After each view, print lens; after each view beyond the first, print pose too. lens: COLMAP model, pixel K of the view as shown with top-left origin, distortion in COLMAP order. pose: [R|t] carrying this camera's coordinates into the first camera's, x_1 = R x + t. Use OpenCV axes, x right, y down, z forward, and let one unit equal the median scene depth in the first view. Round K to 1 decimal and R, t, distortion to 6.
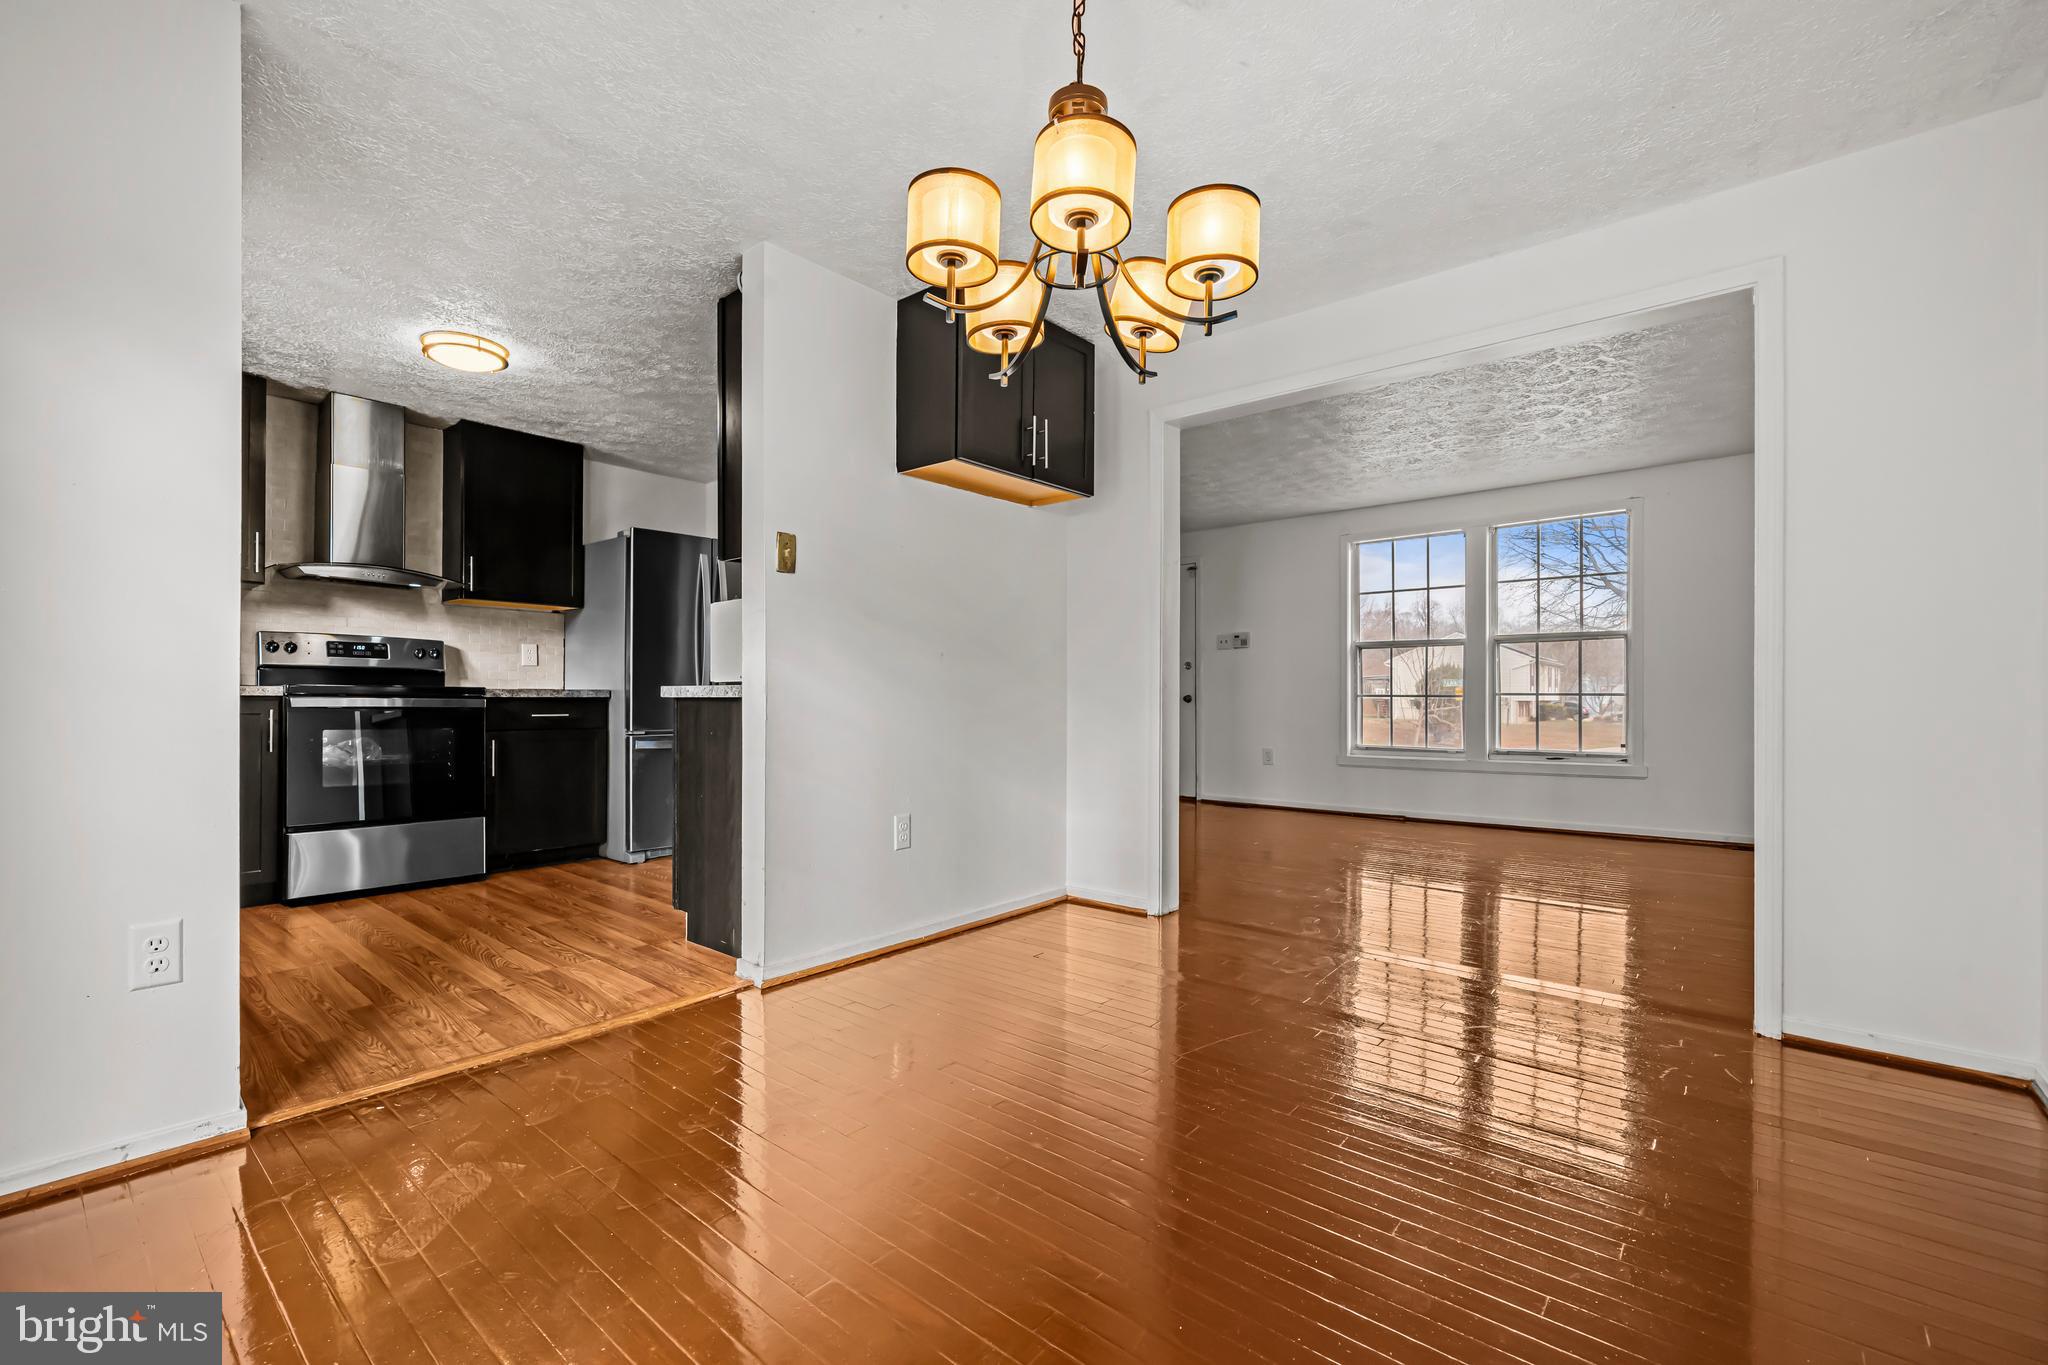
lens RADIAL K [[867.2, 0, 1011.3], [0, 867.2, 690.5], [0, 0, 1]] dist [-0.002786, -0.000048]
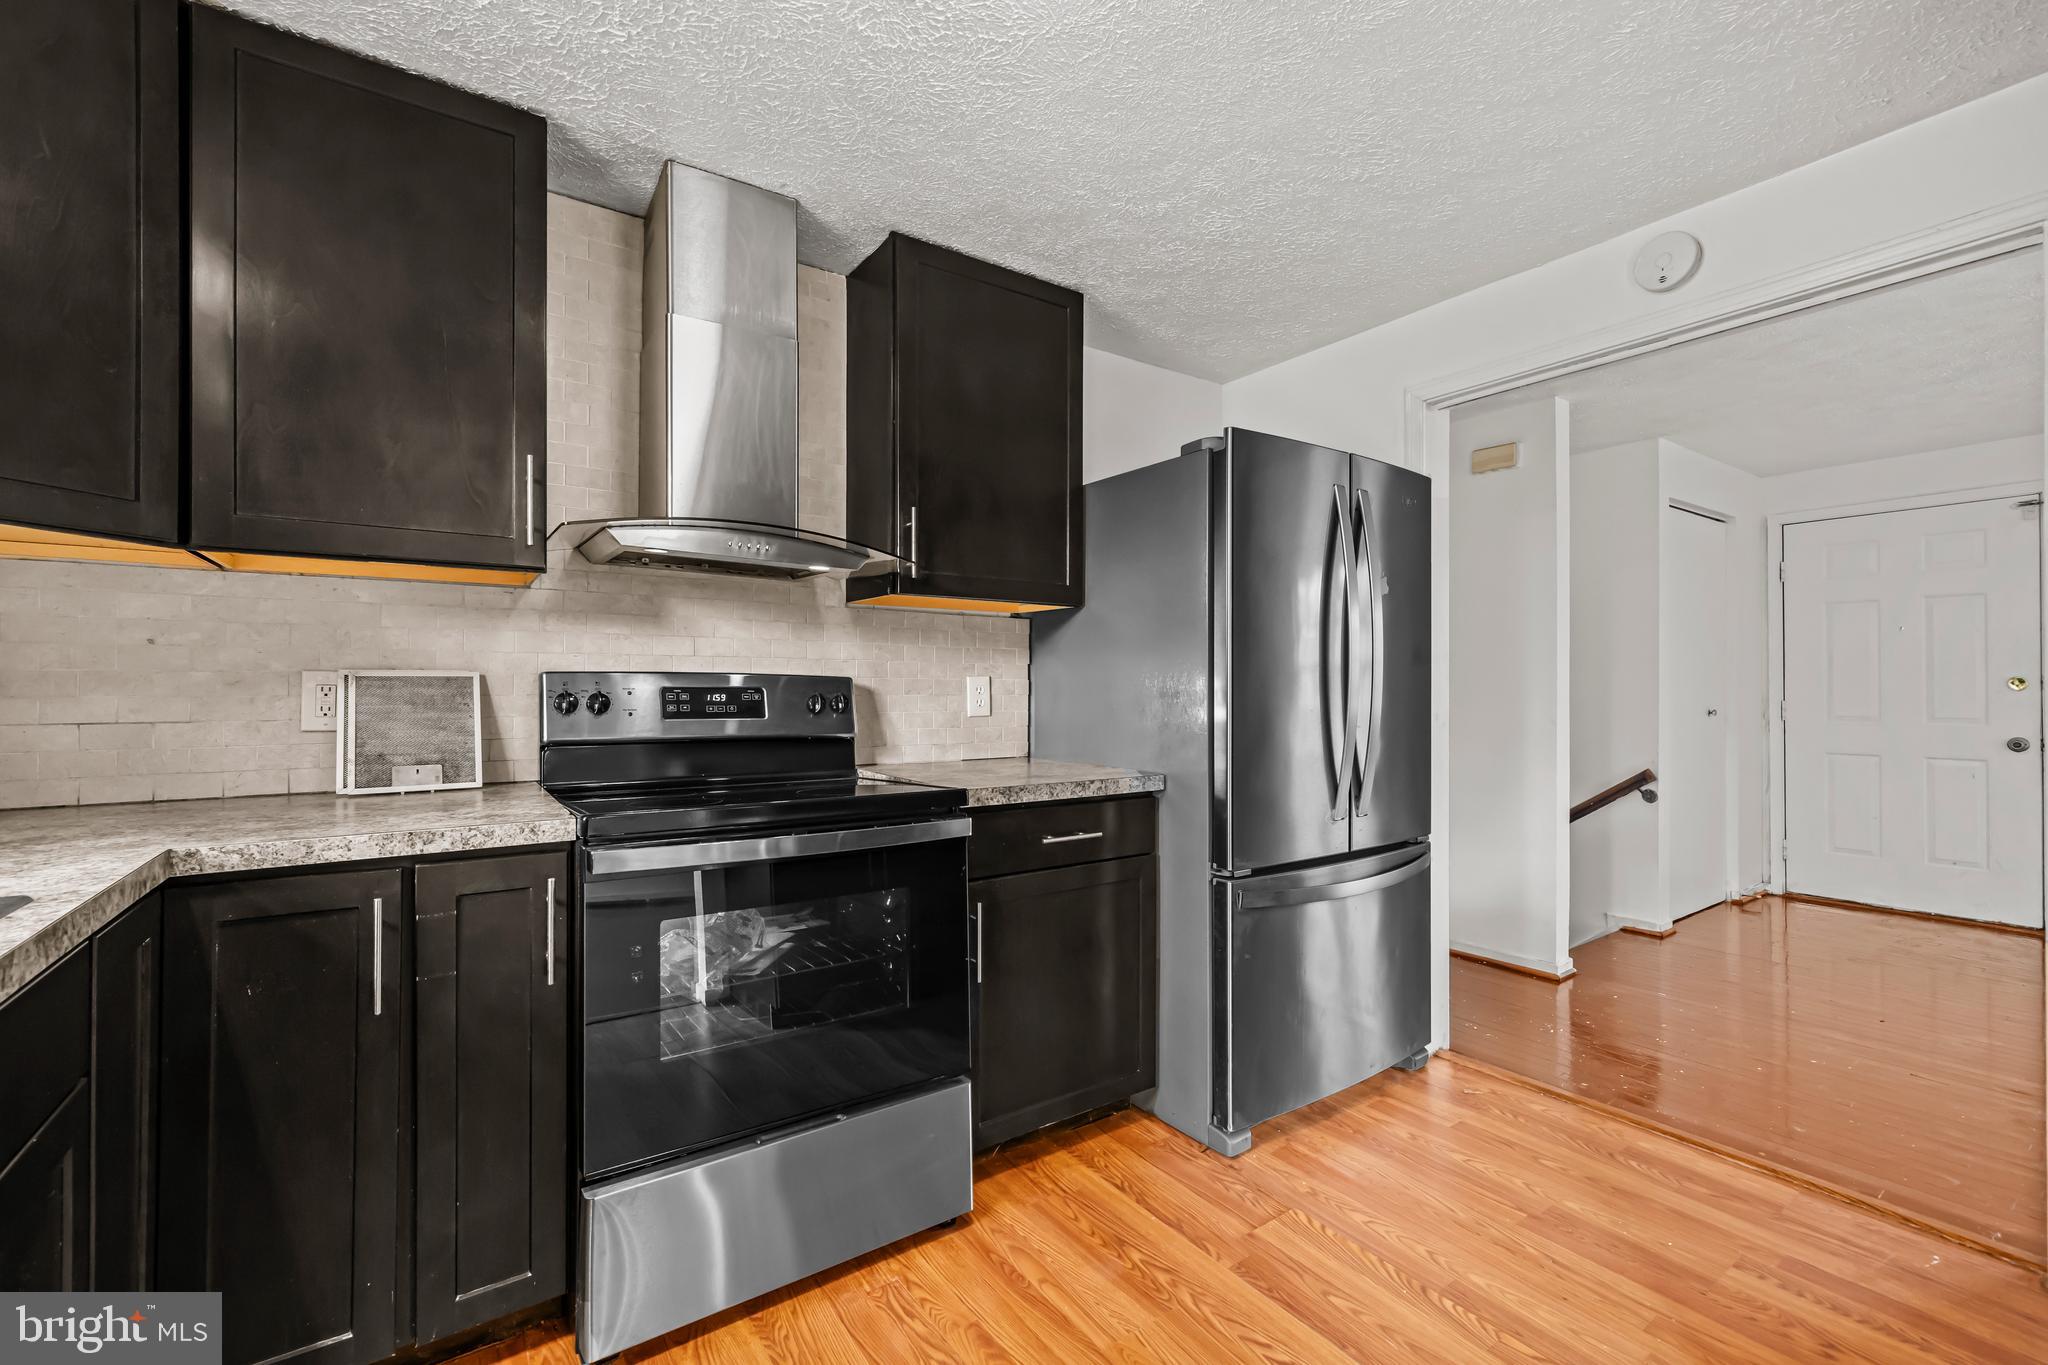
lens RADIAL K [[859.5, 0, 1014.5], [0, 859.5, 685.8], [0, 0, 1]] dist [-0.002122, -0.000362]
pose [[0.965153, -0.006339, -0.261608, -0.449738], [0.006459, 0.999979, -0.000401, -0.054166], [0.261605, -0.001303, 0.965174, 0.556714]]
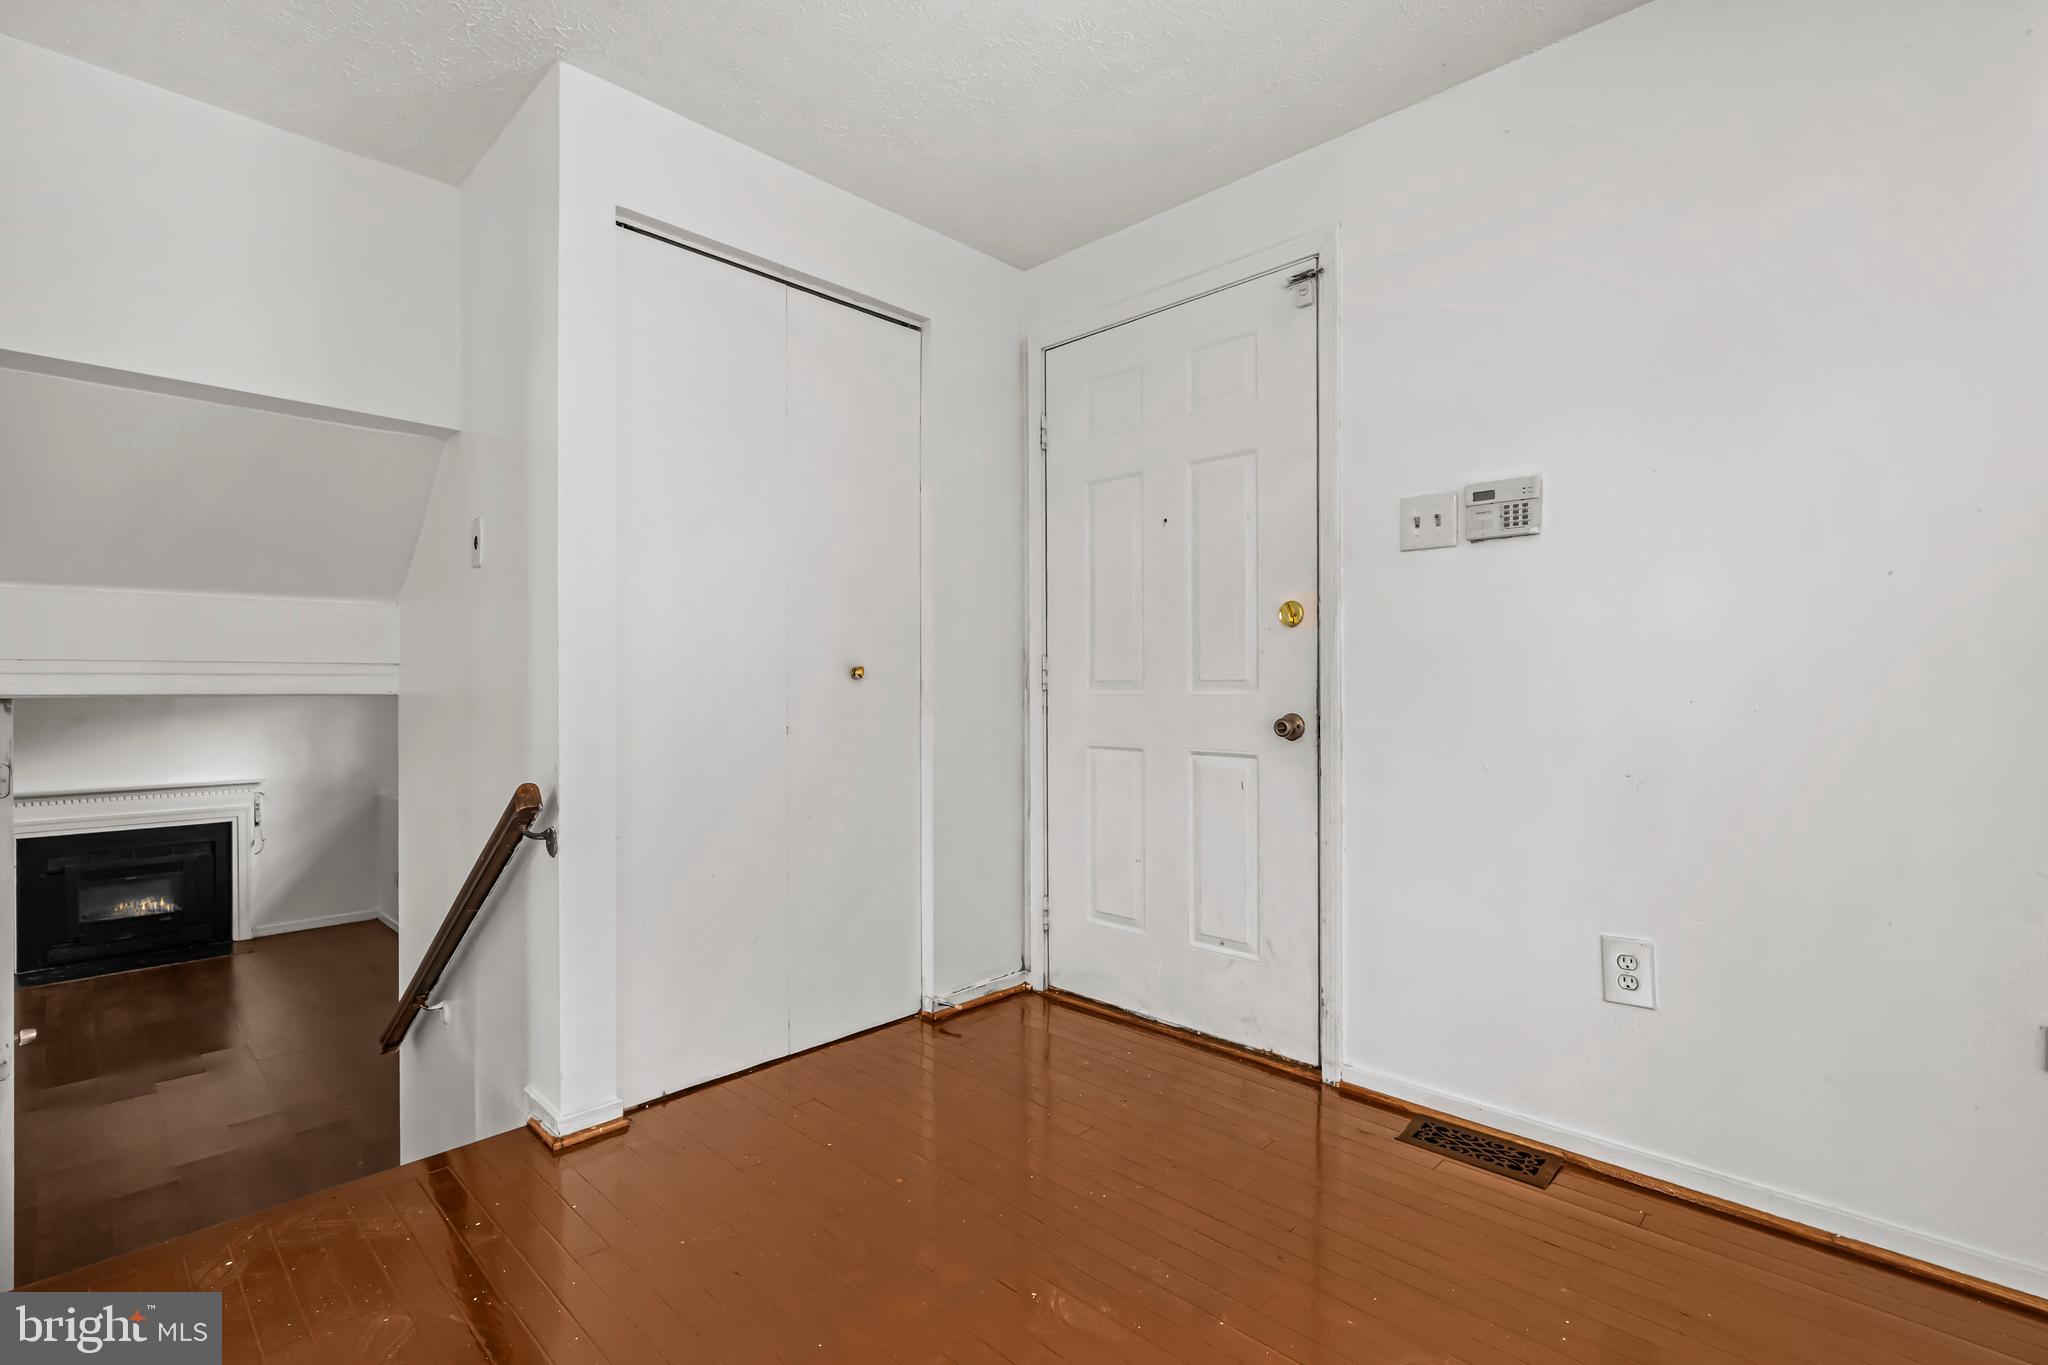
lens RADIAL K [[925.2, 0, 1025.7], [0, 925.2, 679.9], [0, 0, 1]] dist [0.010401, -0.000036]
pose [[0.998457, -0.003104, -0.055445, 0.228066], [0.003167, 0.999994, 0.001041, -0.012539], [0.055442, -0.001215, 0.998461, 1.182486]]
